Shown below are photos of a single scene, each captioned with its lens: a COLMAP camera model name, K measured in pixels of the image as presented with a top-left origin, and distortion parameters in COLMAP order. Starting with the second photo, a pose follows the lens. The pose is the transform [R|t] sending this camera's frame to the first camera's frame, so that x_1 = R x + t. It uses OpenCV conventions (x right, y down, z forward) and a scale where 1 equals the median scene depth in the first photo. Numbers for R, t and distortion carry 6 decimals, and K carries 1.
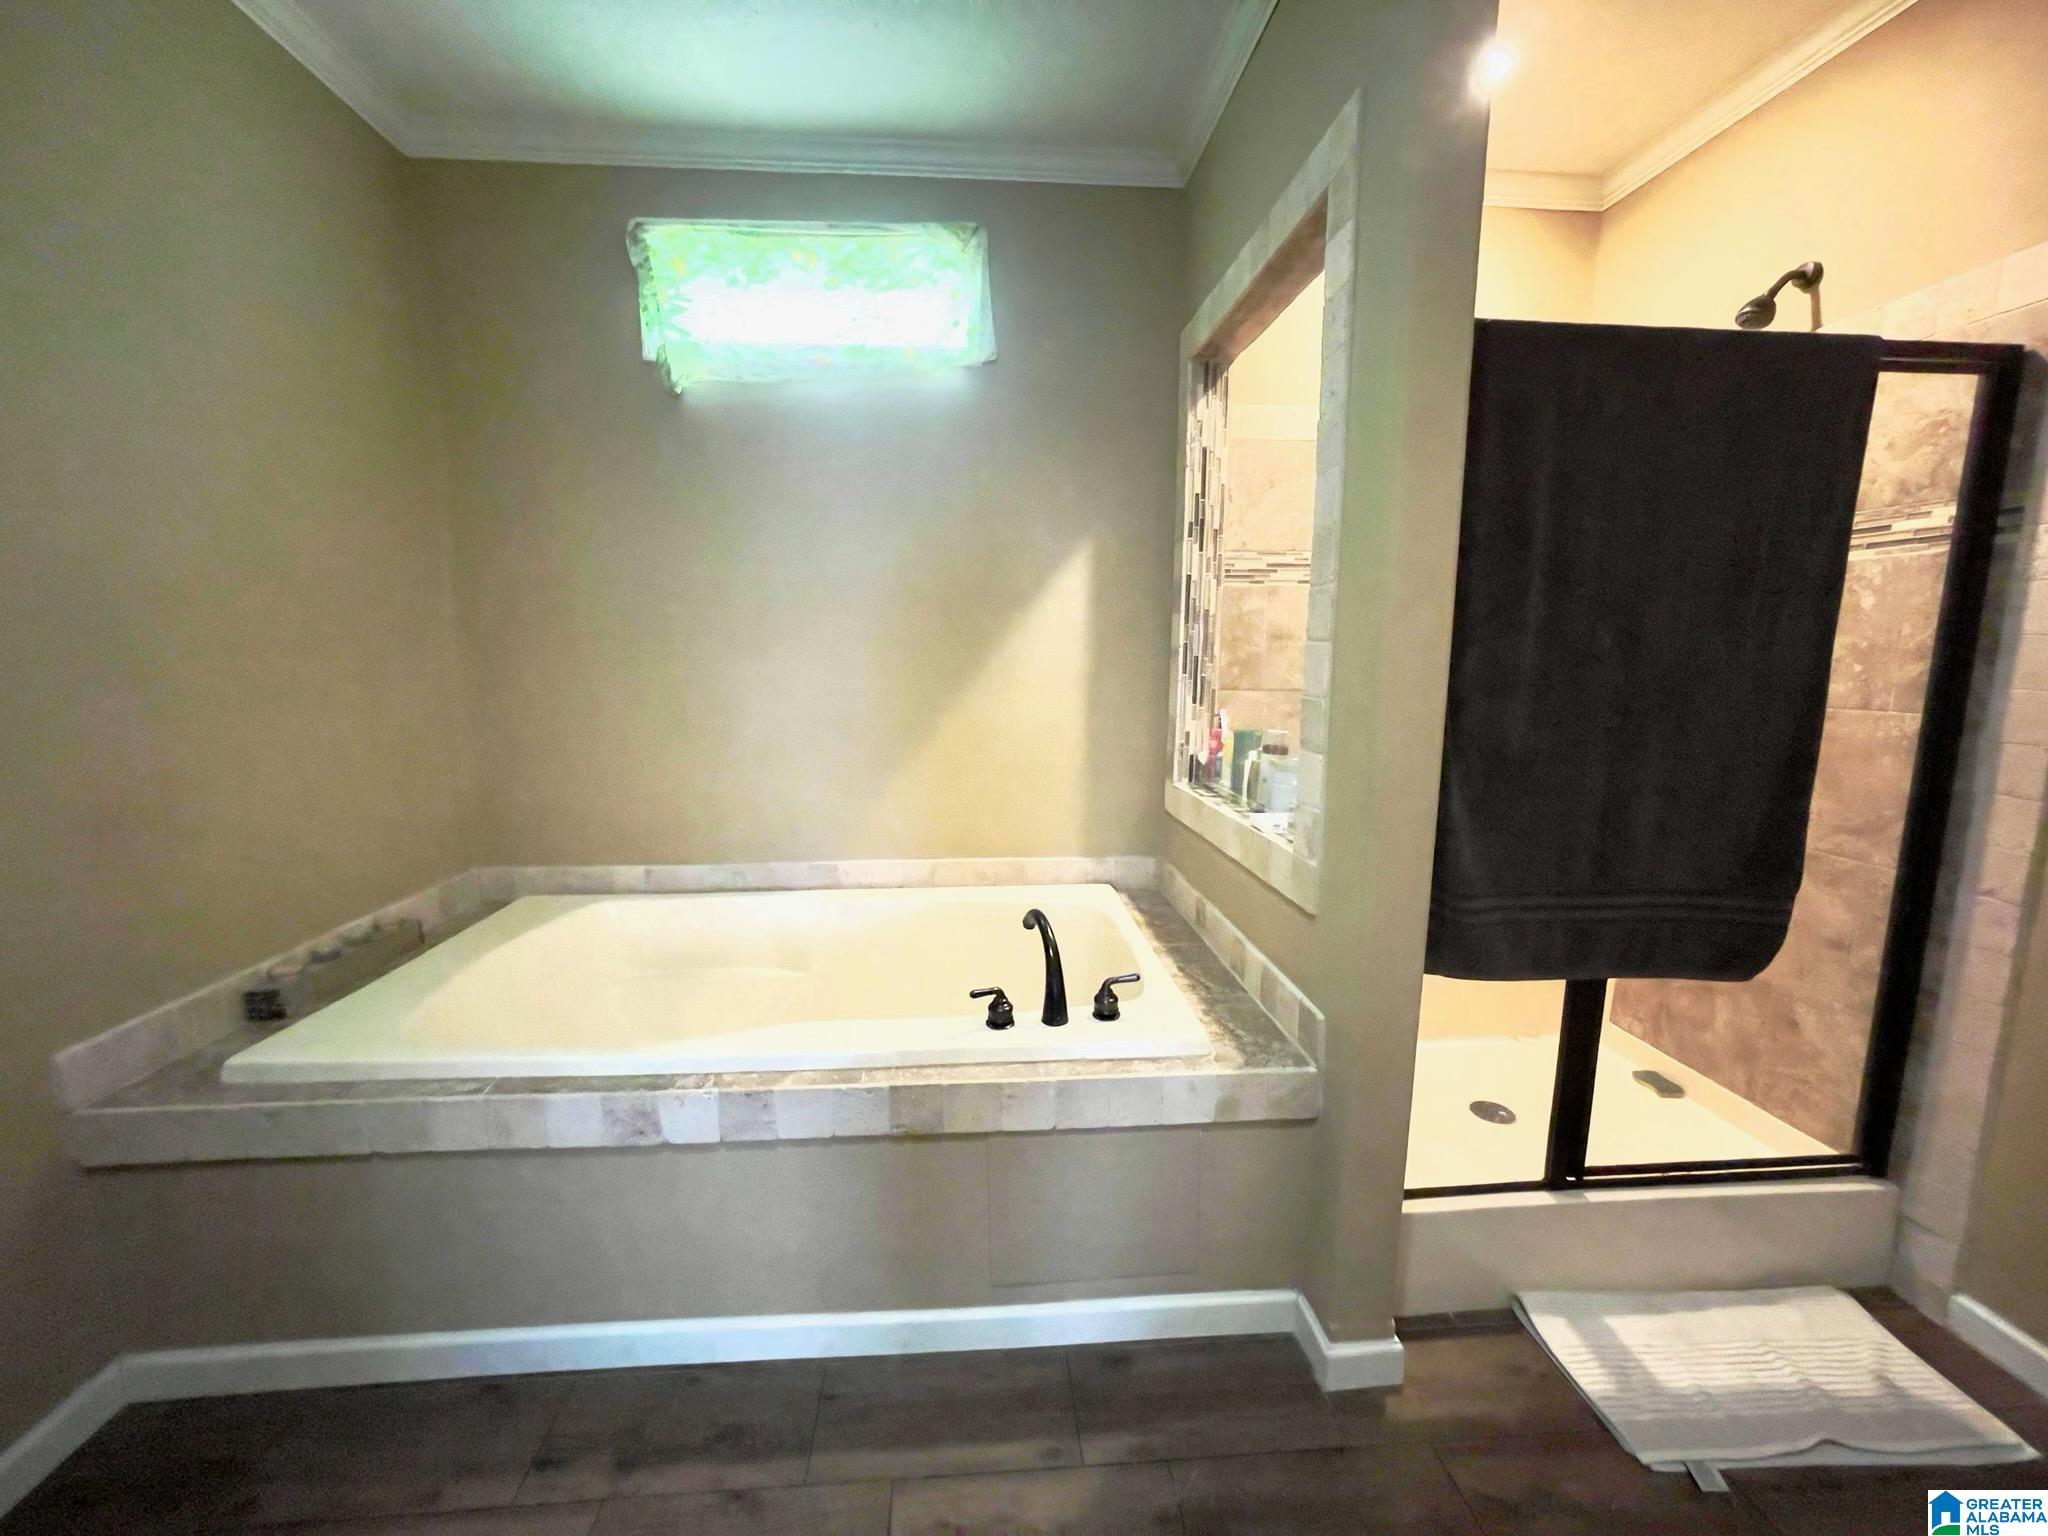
lens RADIAL K [[814.3, 0, 1024.0], [0, 814.3, 768.0], [0, 0, 1]] dist [-0.000254, -0.000026]
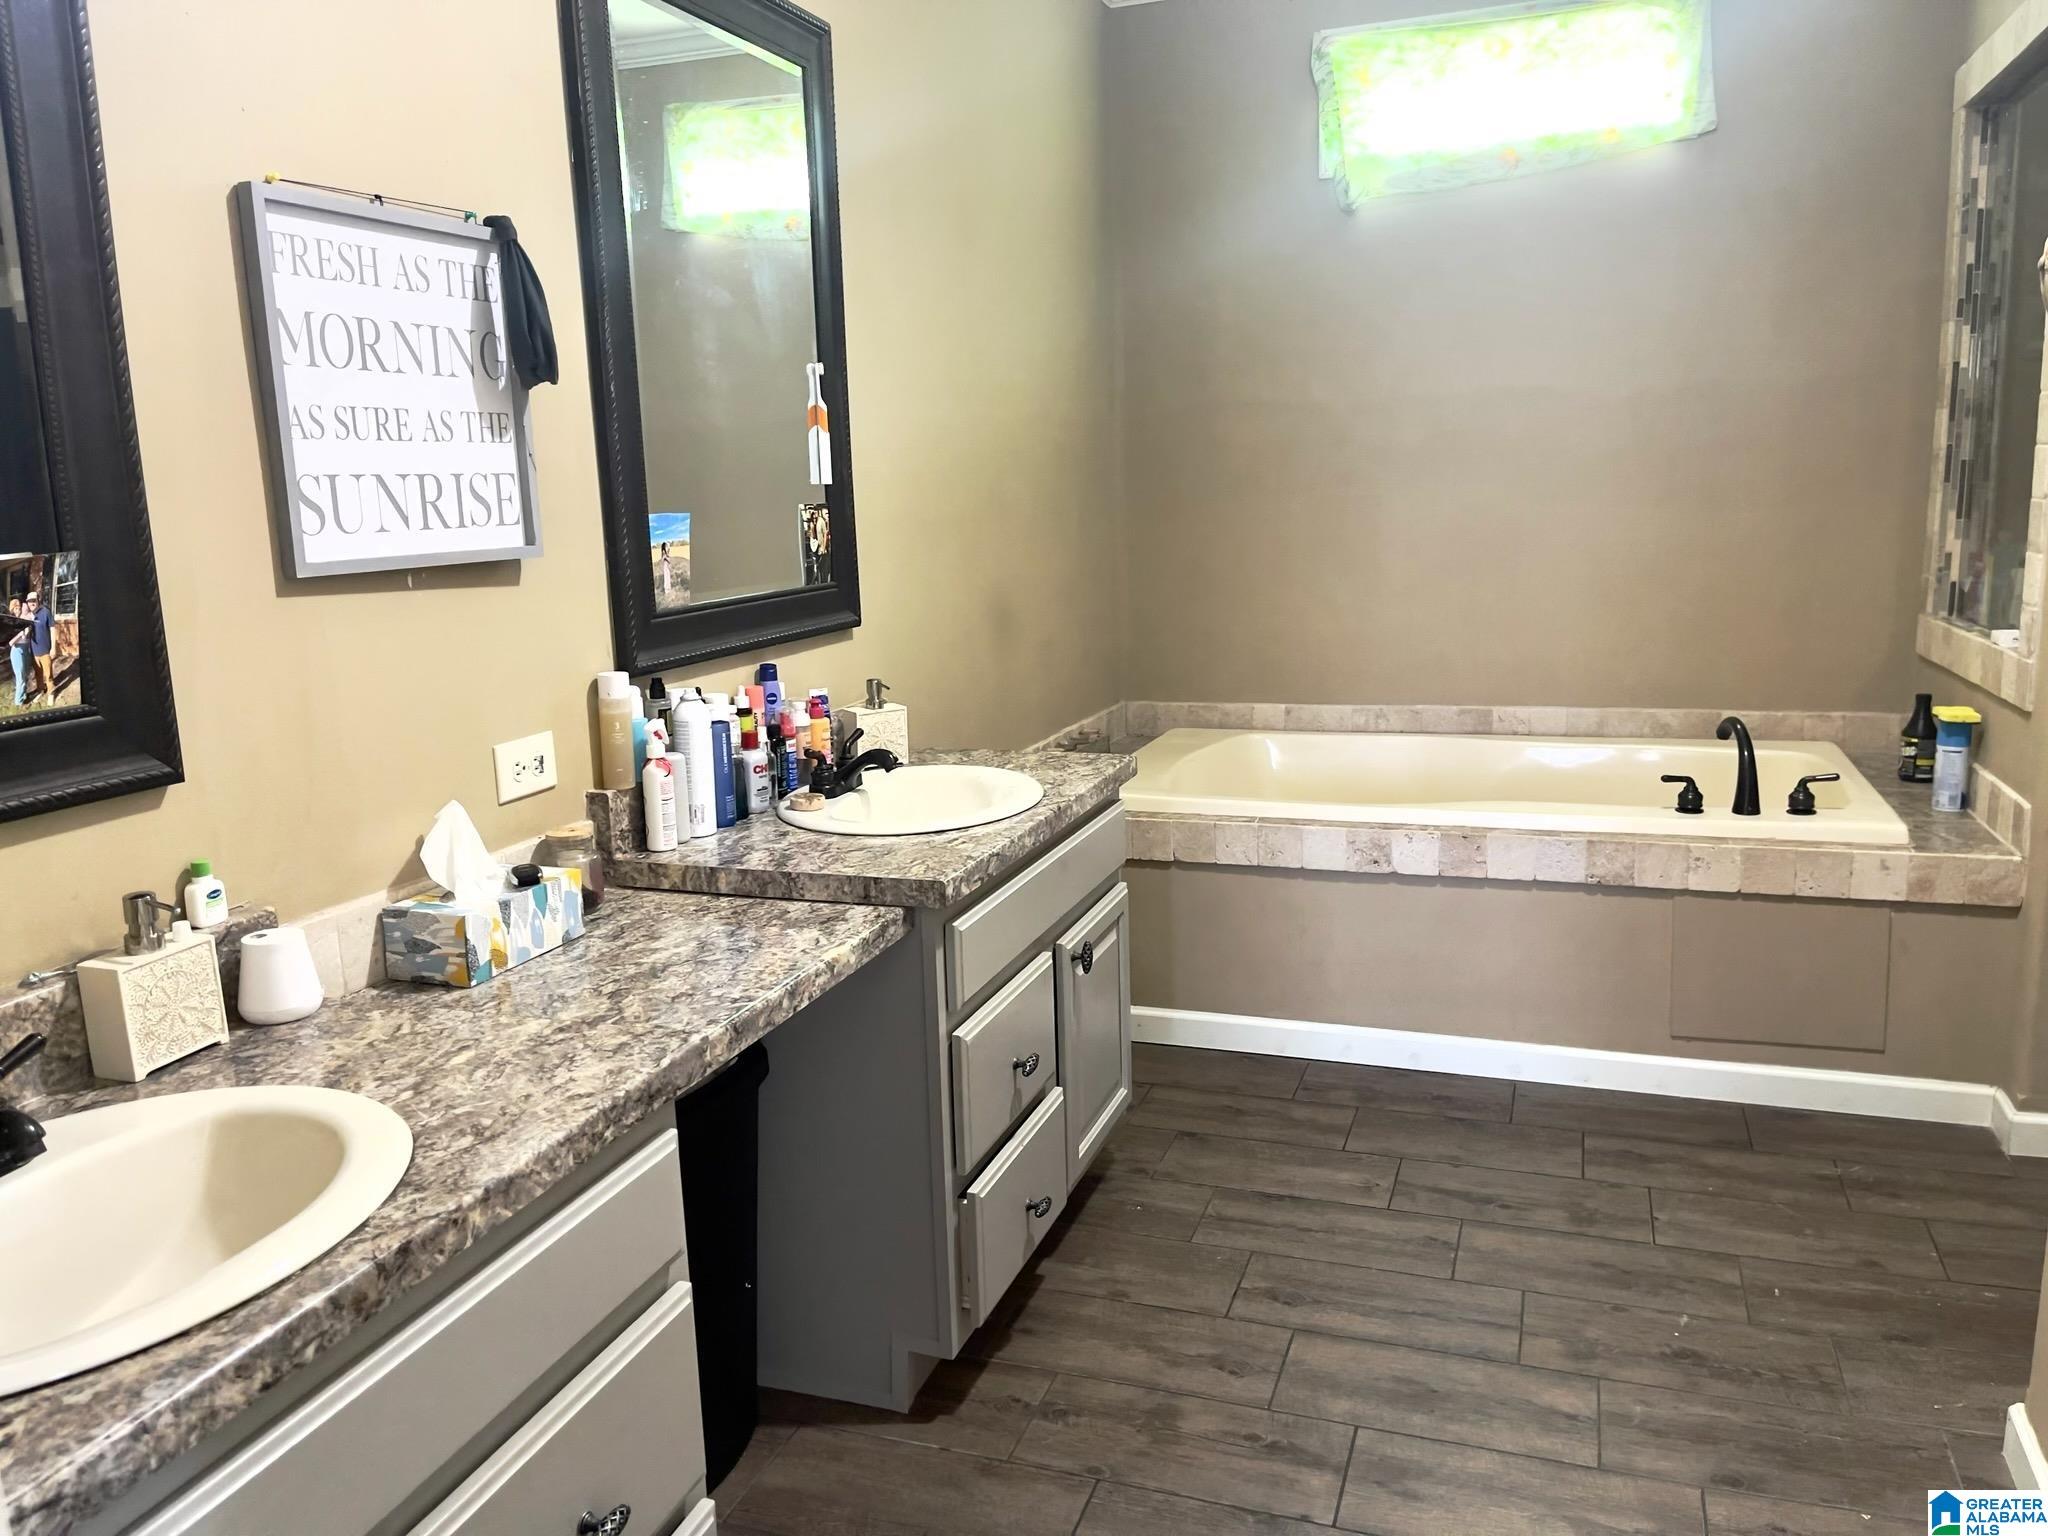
lens RADIAL K [[1545.0, 0, 1027.4], [0, 1545.0, 776.3], [0, 0, 1]] dist [0.103610, -0.134931]
pose [[0.914896, 0.043471, -0.401341, -0.000480], [-0.022454, 0.998126, 0.056925, 0.120961], [0.403064, -0.043069, 0.914158, -0.918840]]
